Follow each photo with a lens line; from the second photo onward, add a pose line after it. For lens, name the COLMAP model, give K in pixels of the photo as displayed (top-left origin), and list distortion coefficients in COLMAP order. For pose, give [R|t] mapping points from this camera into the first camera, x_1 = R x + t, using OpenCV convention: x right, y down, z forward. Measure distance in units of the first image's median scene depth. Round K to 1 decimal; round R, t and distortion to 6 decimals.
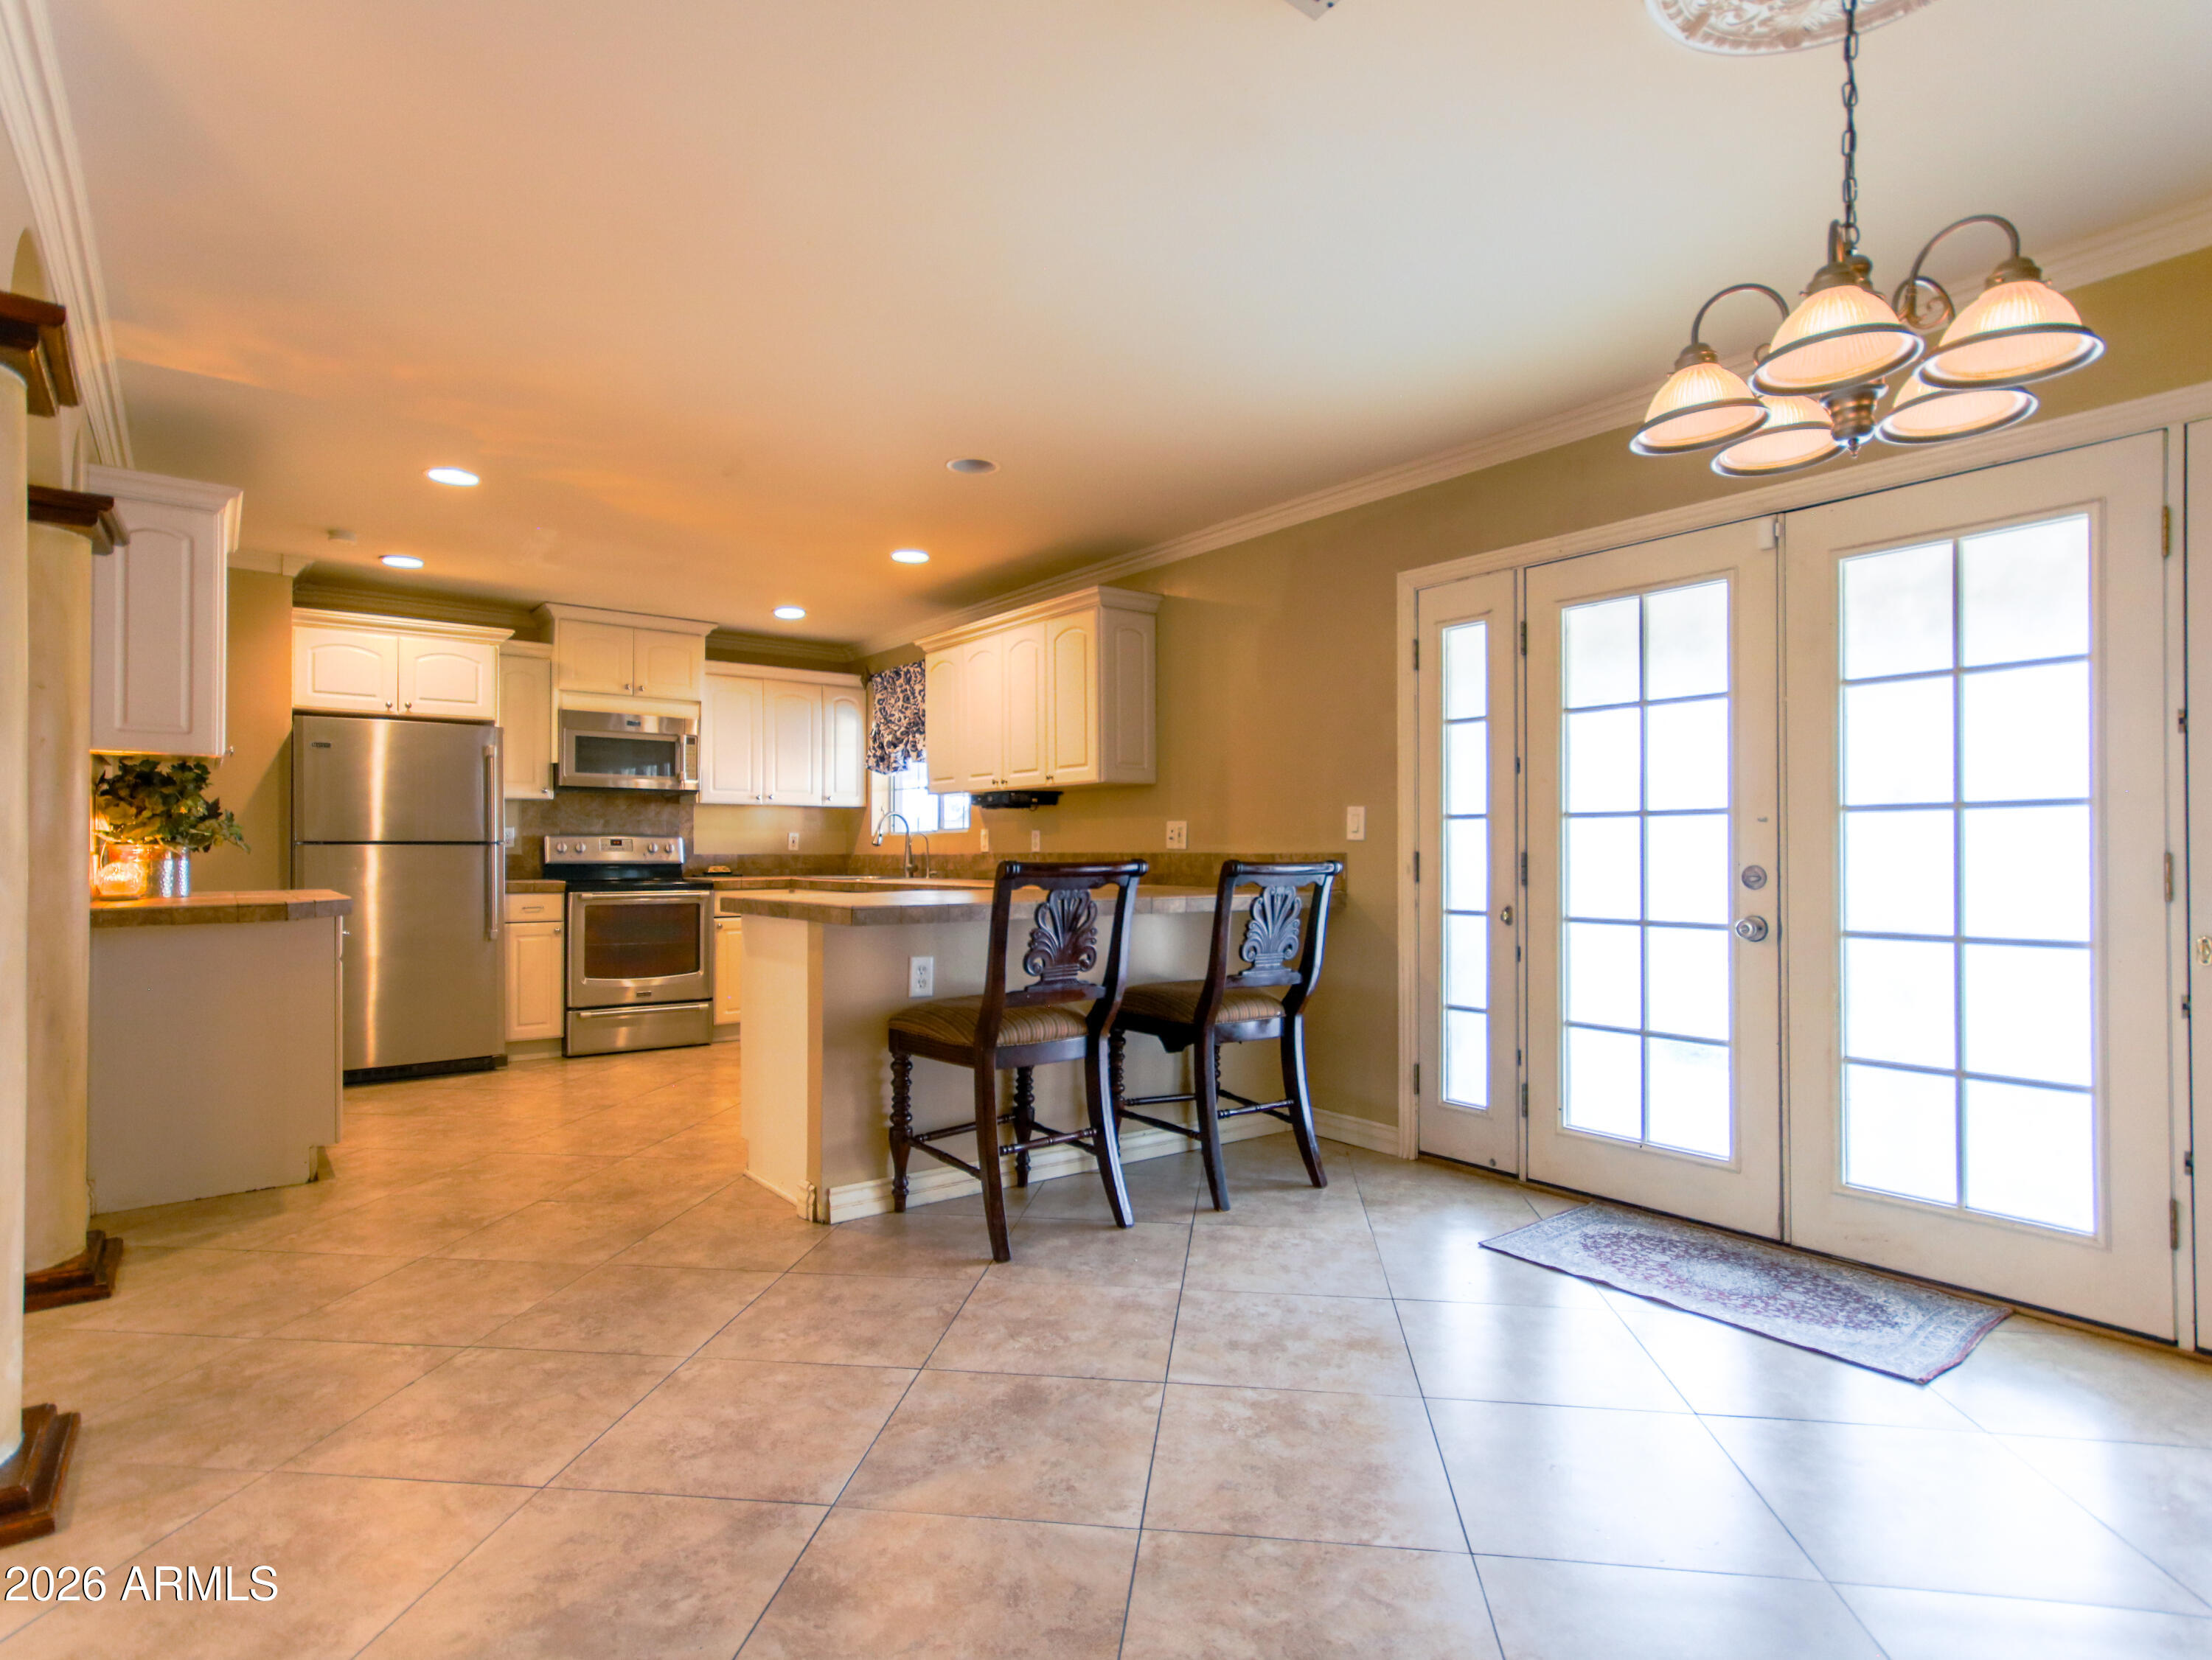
lens RADIAL K [[1148.9, 0, 1117.1], [0, 1148.9, 849.1], [0, 0, 1]] dist [-0.000140, 0.002785]
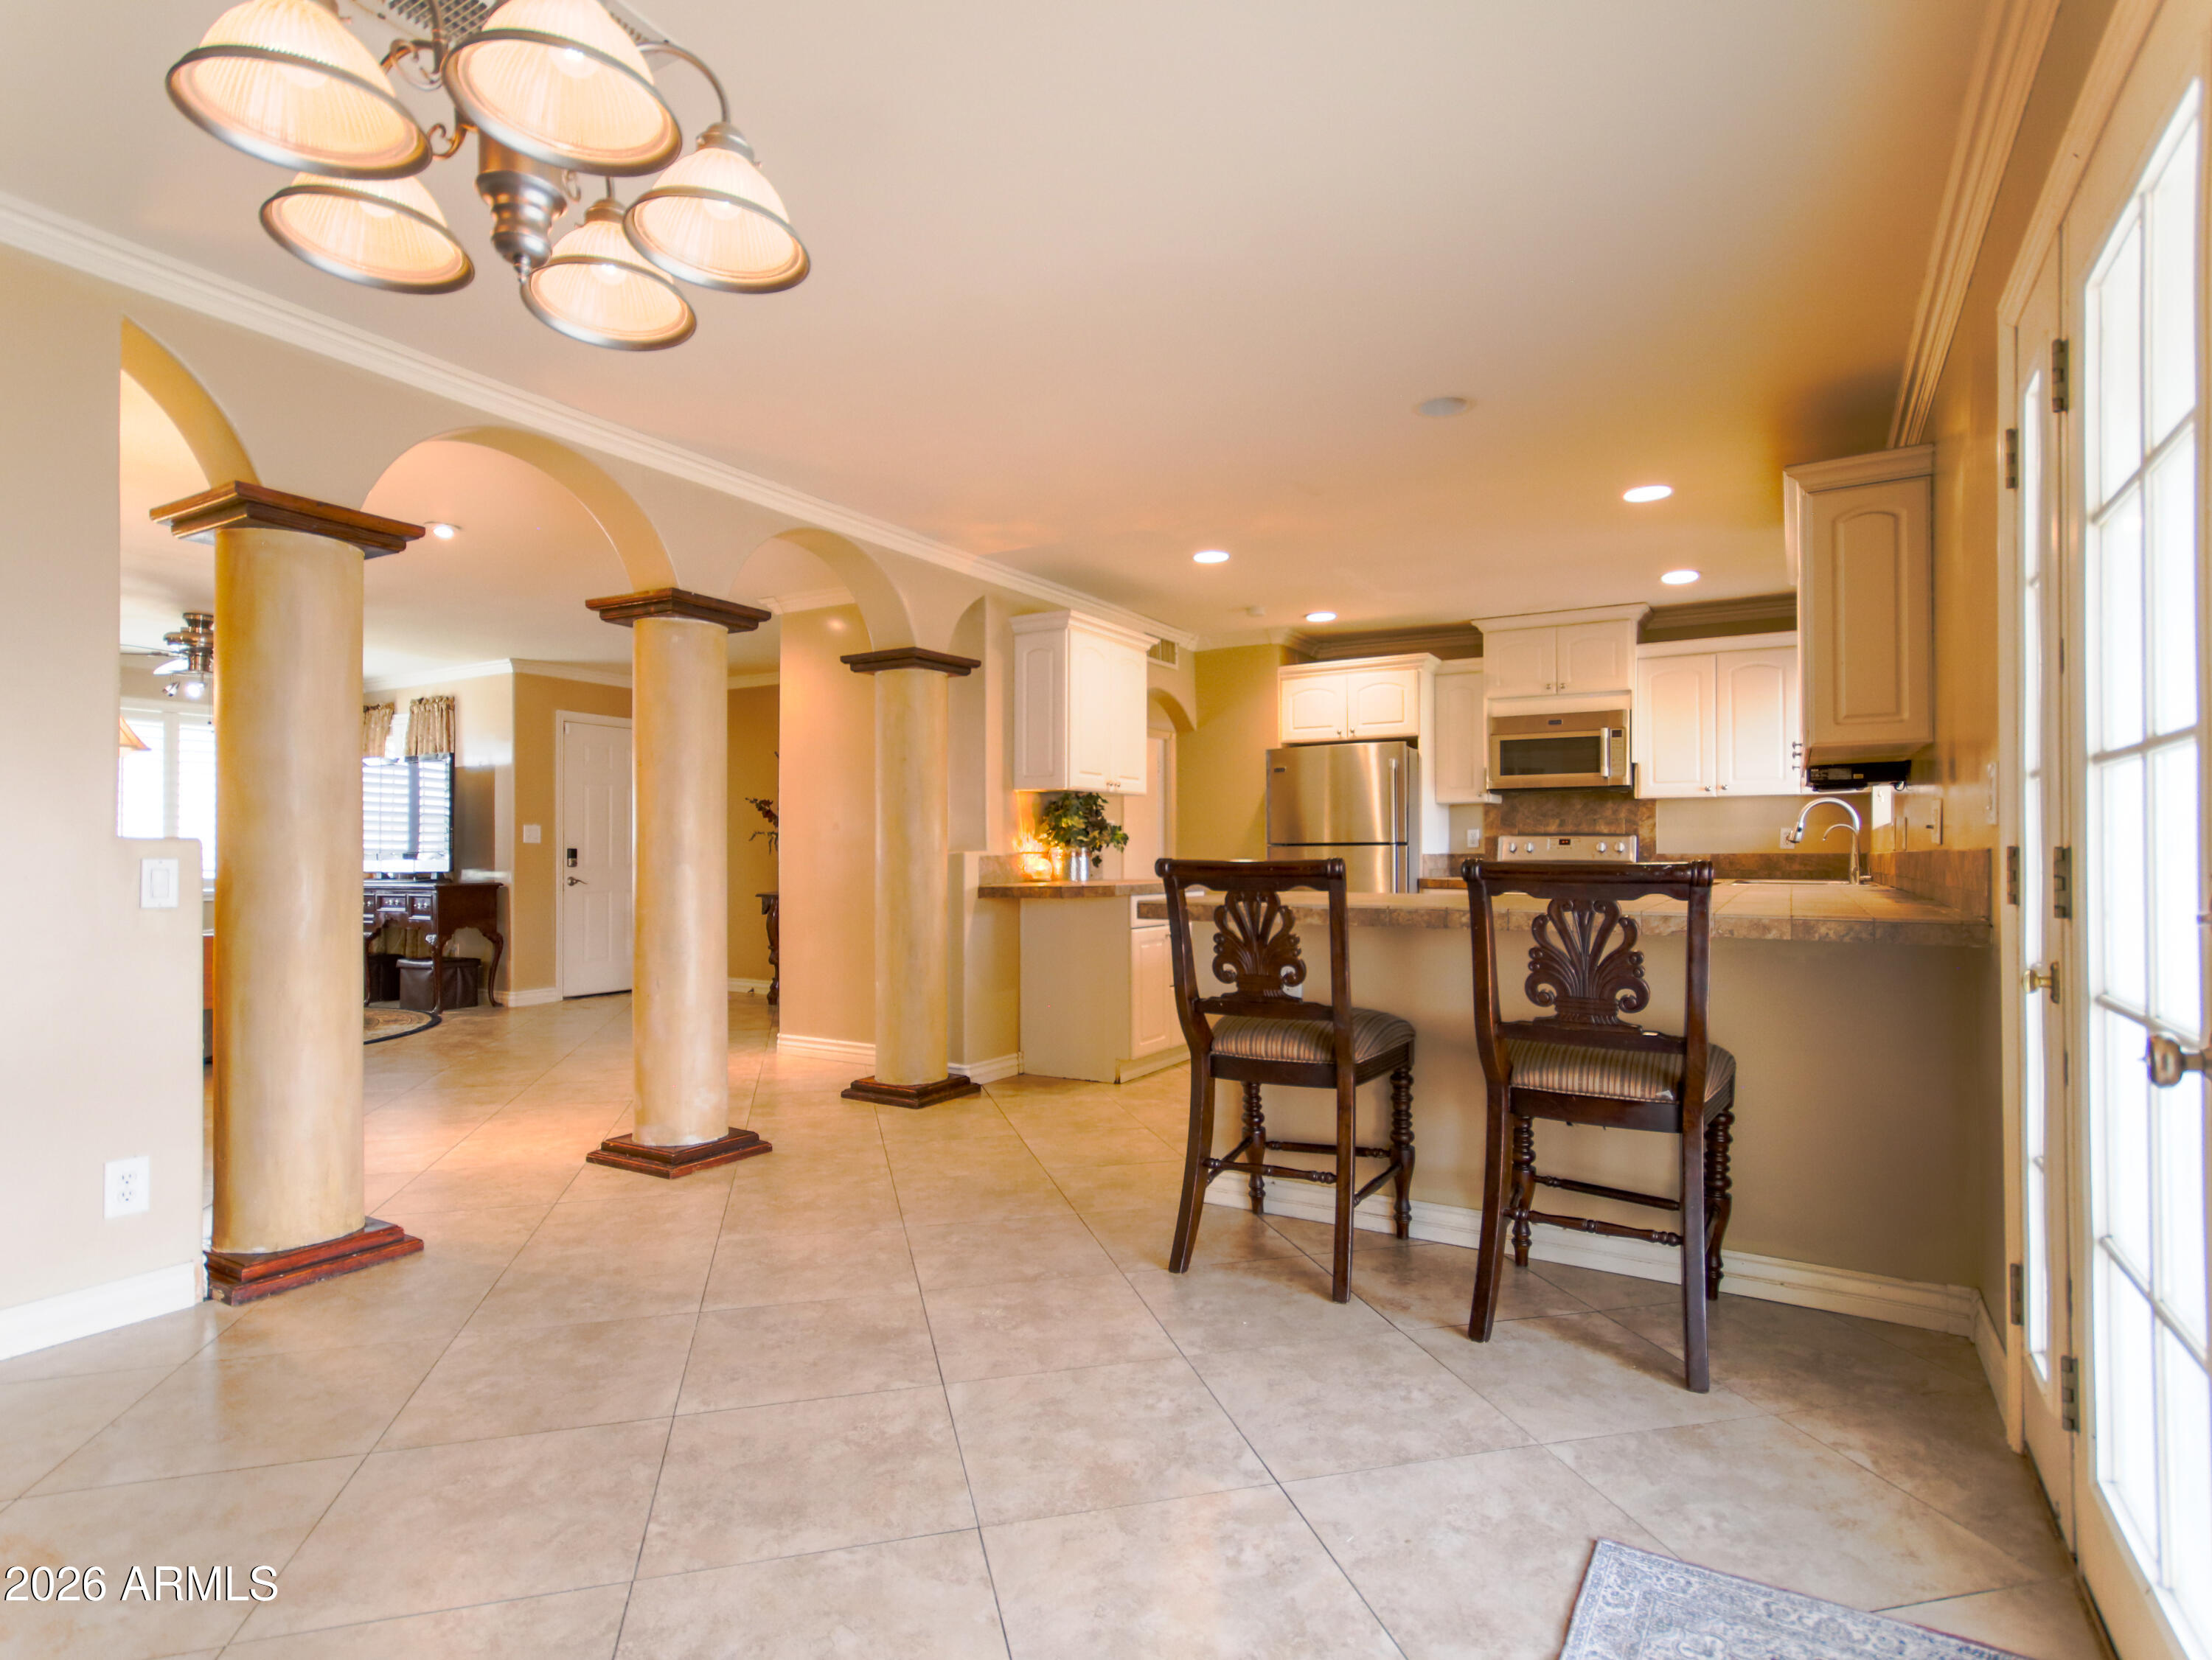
lens RADIAL K [[1153.3, 0, 1114.0], [0, 1153.3, 840.8], [0, 0, 1]] dist [-0.003183, 0.014839]
pose [[0.371987, -0.011106, -0.928172, 0.398142], [0.003602, 0.999938, -0.010521, 0.002745], [0.928231, 0.000570, 0.372004, 0.297595]]
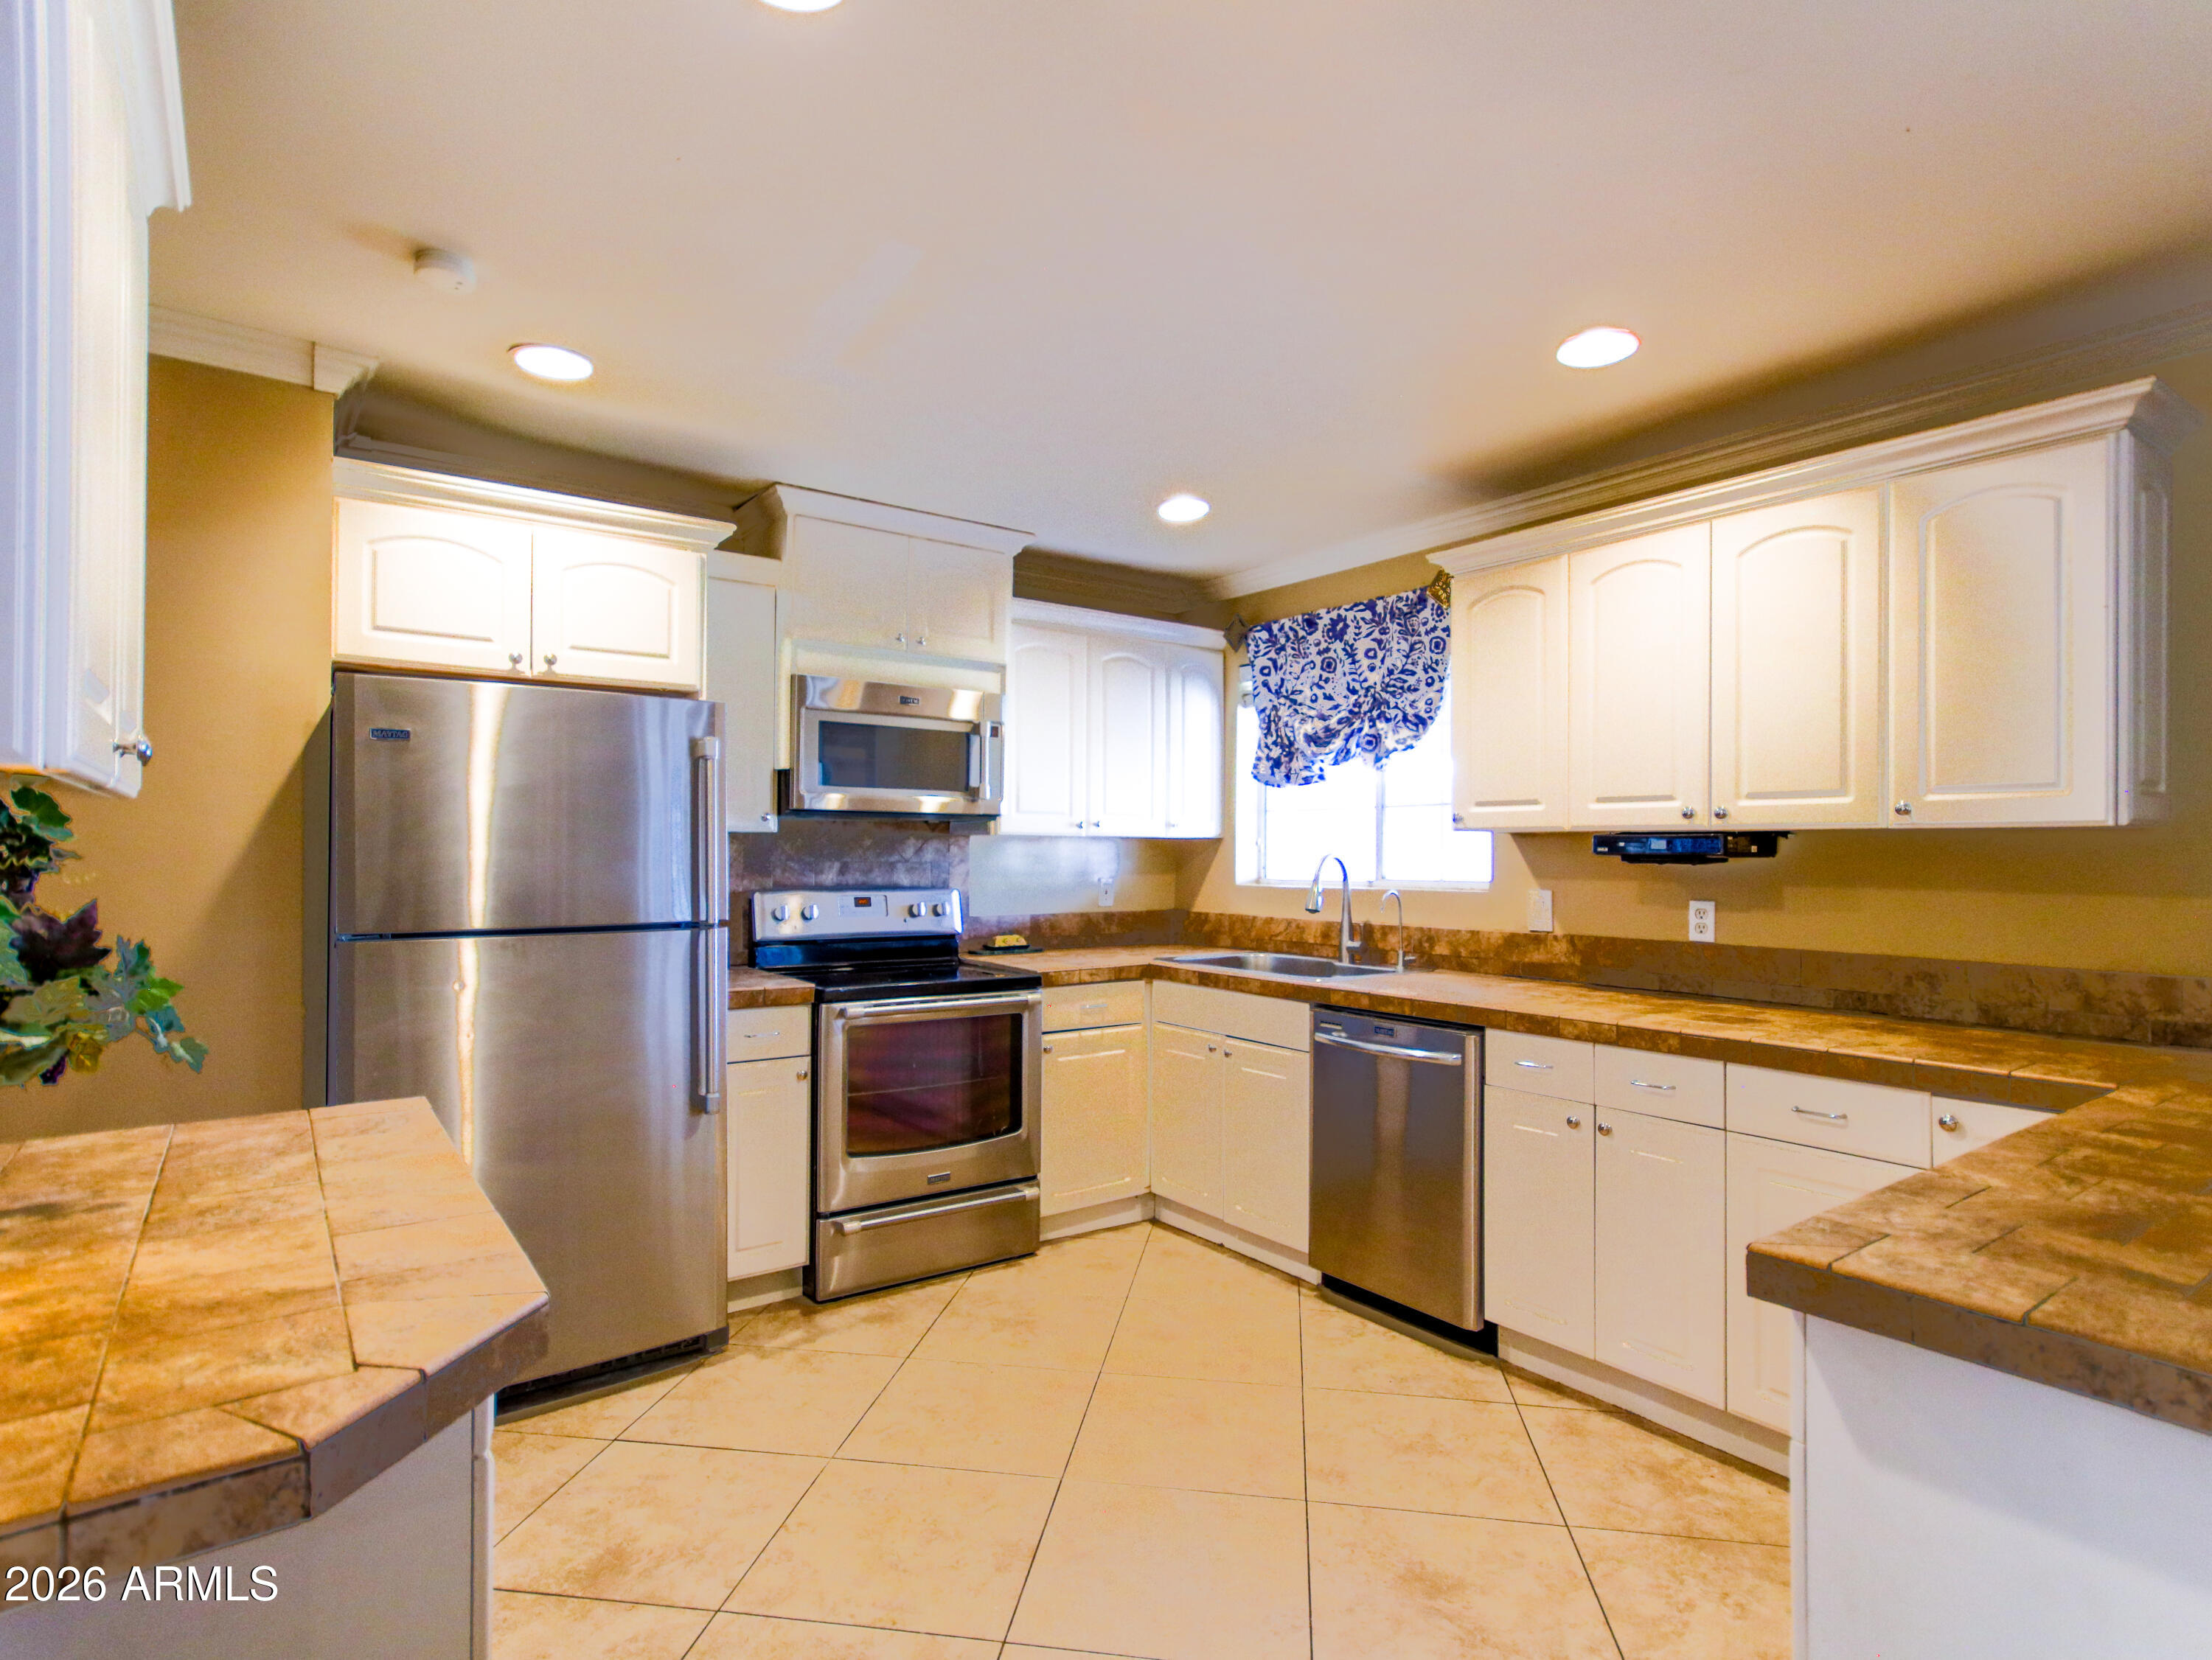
lens RADIAL K [[1153.3, 0, 1114.0], [0, 1153.3, 840.8], [0, 0, 1]] dist [-0.003183, 0.014839]
pose [[0.999769, 0.007359, -0.020195, -0.333944], [-0.007481, 0.999954, -0.005982, -0.039331], [0.020150, 0.006132, 0.999778, 0.459708]]
